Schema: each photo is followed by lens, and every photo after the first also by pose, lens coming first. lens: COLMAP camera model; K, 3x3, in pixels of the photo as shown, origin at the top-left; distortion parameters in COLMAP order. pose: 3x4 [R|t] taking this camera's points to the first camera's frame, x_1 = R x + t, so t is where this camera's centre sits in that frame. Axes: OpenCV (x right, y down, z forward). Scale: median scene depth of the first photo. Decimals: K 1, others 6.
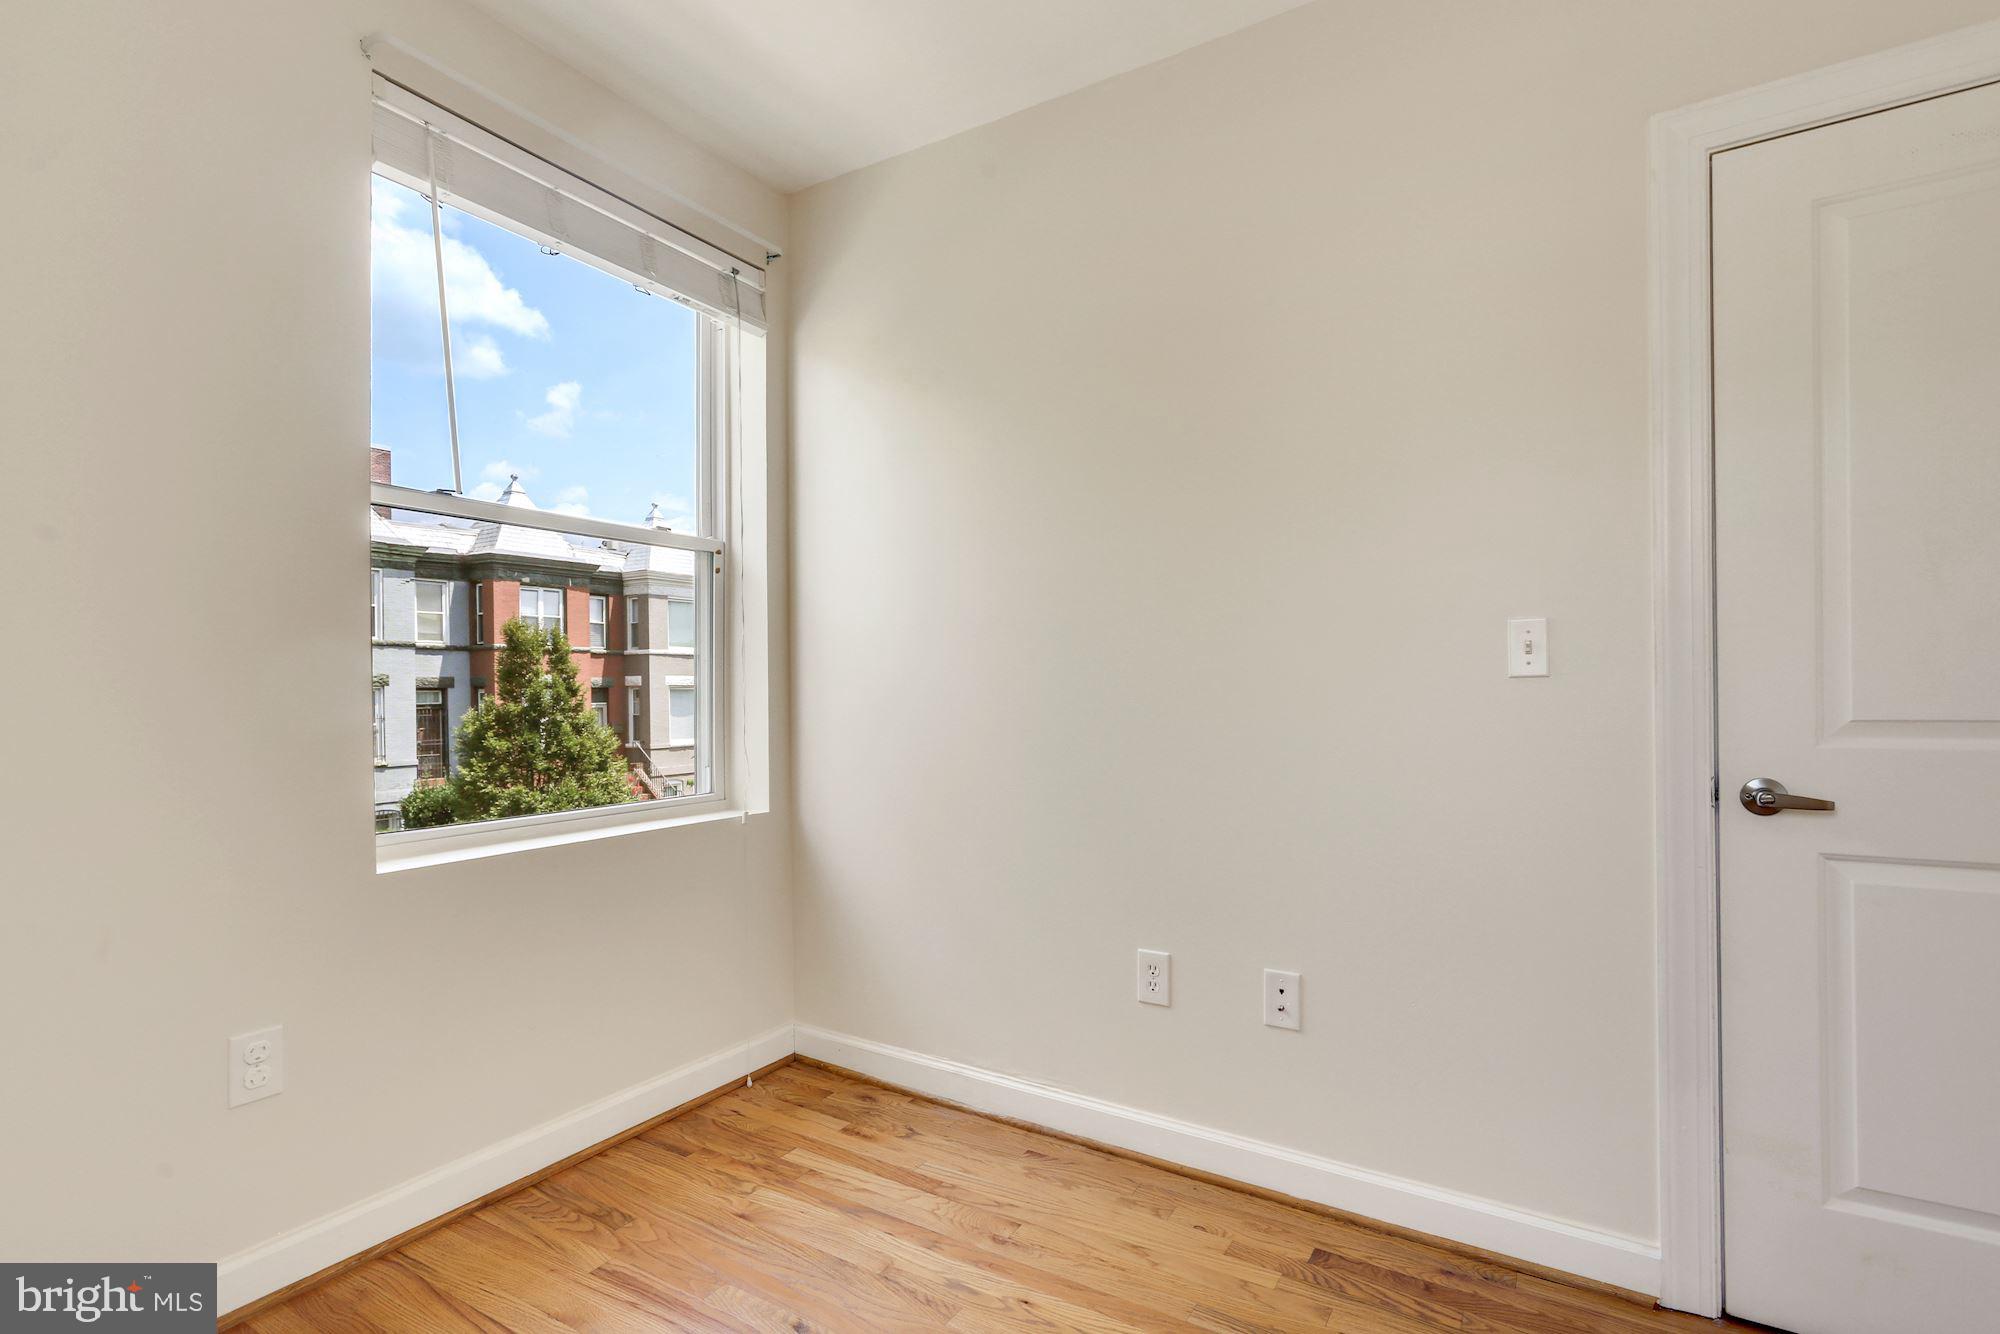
lens RADIAL K [[950.2, 0, 1022.3], [0, 950.2, 696.9], [0, 0, 1]] dist [-0.022226, 0.012060]
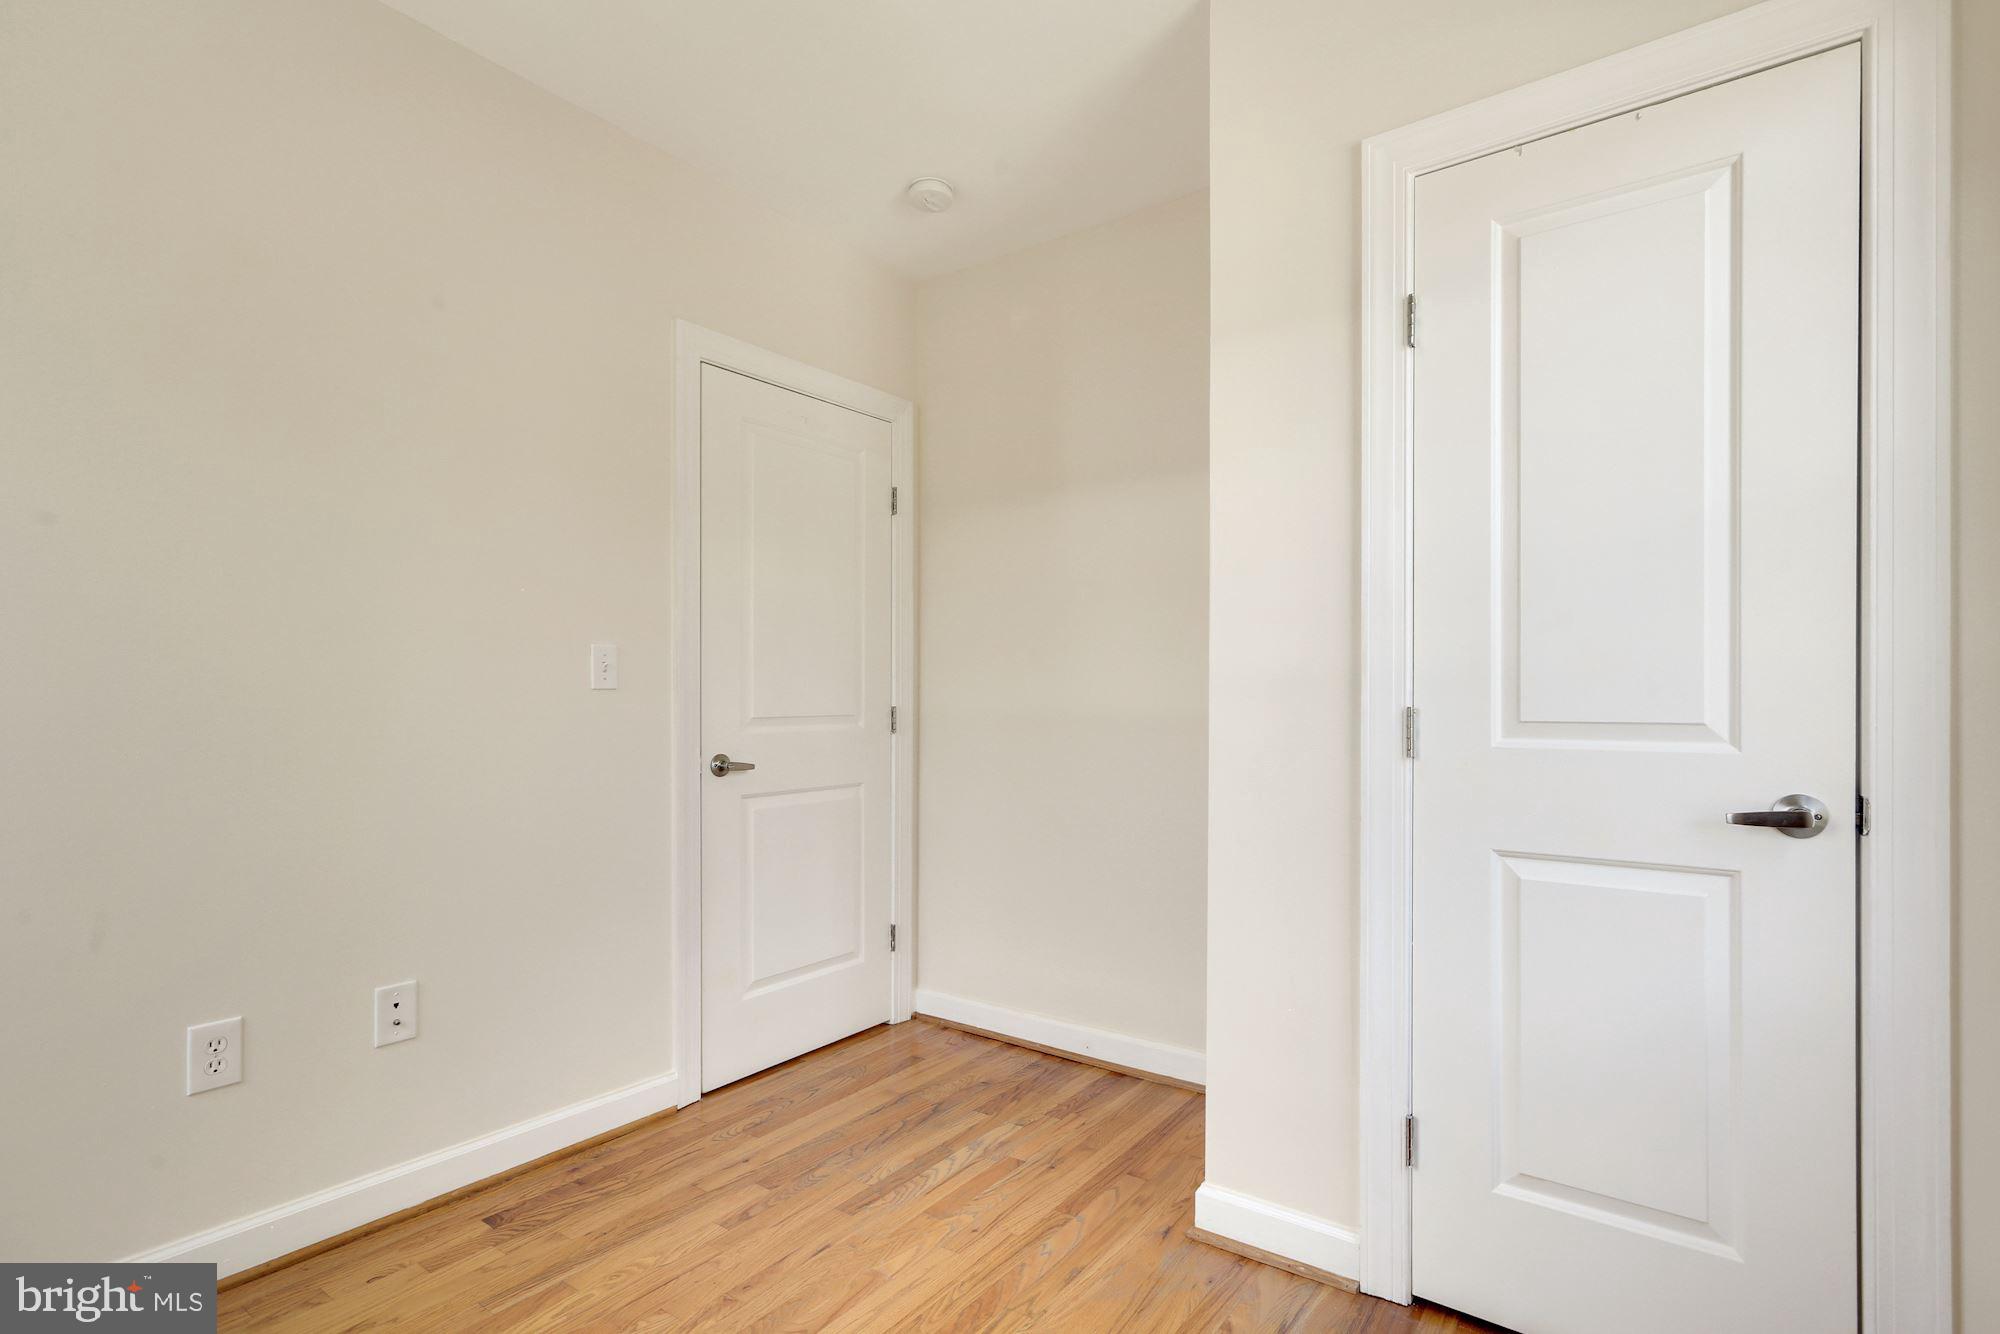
lens RADIAL K [[950.2, 0, 998.7], [0, 950.2, 697.1], [0, 0, 1]] dist [-0.022226, 0.012060]
pose [[0.078626, 0.013136, 0.996818, -0.748476], [0.007499, 0.999877, -0.013768, 0.012559], [-0.996876, 0.008558, 0.078518, 0.344227]]
